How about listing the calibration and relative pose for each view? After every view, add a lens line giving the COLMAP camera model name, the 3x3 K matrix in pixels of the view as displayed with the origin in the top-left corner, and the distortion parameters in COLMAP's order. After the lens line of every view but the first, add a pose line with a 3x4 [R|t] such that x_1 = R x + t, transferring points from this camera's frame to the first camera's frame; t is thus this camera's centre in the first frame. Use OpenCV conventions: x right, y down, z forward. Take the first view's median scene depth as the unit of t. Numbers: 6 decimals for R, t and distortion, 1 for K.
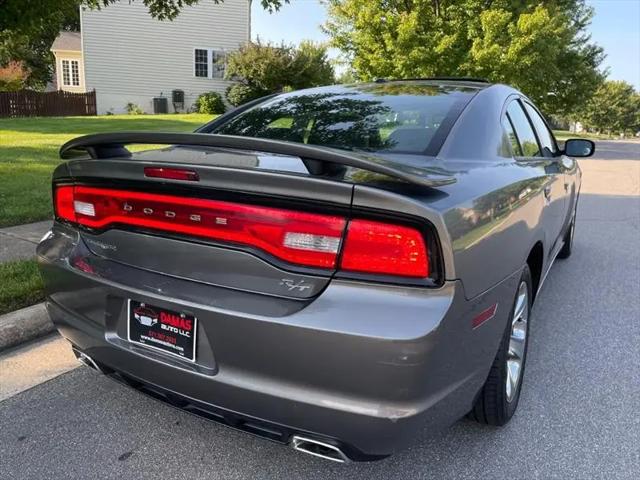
lens RADIAL K [[482.9, 0, 314.0], [0, 482.9, 244.0], [0, 0, 1]] dist [0.076845, -0.114088]
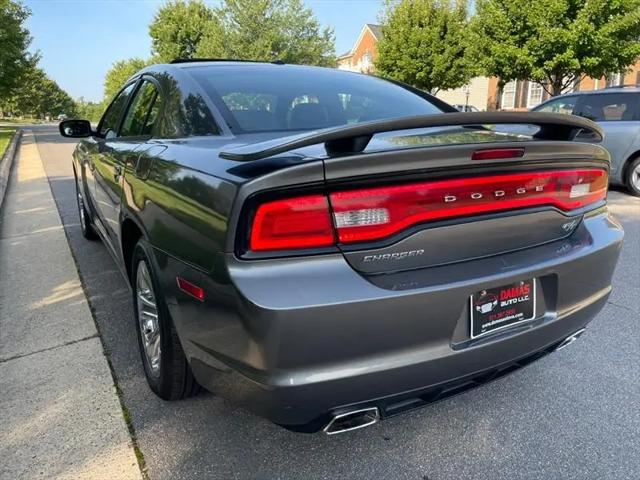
lens RADIAL K [[482.9, 0, 324.1], [0, 482.9, 244.9], [0, 0, 1]] dist [0.076845, -0.114088]
pose [[0.476236, -0.236593, 0.846890, -0.294654], [0.209020, 0.965975, 0.152322, -0.040992], [-0.854113, 0.104476, 0.509485, 0.174949]]
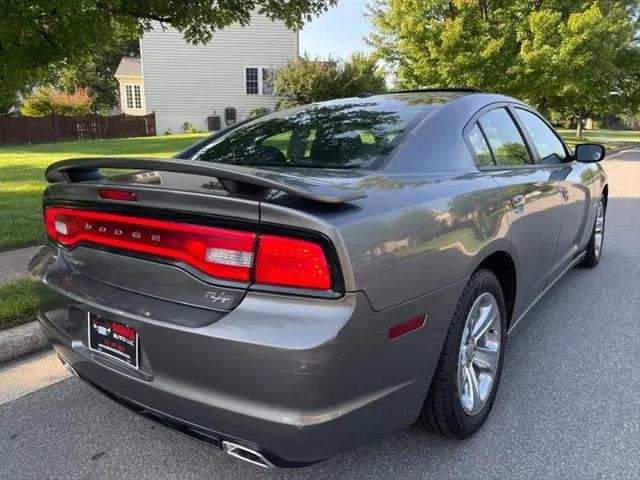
lens RADIAL K [[482.9, 0, 312.6], [0, 482.9, 242.7], [0, 0, 1]] dist [0.076845, -0.114088]
pose [[0.992886, -0.015103, -0.118106, 0.057495], [0.012167, 0.999600, -0.025543, -0.000971], [0.118445, 0.023925, 0.992672, -0.006879]]
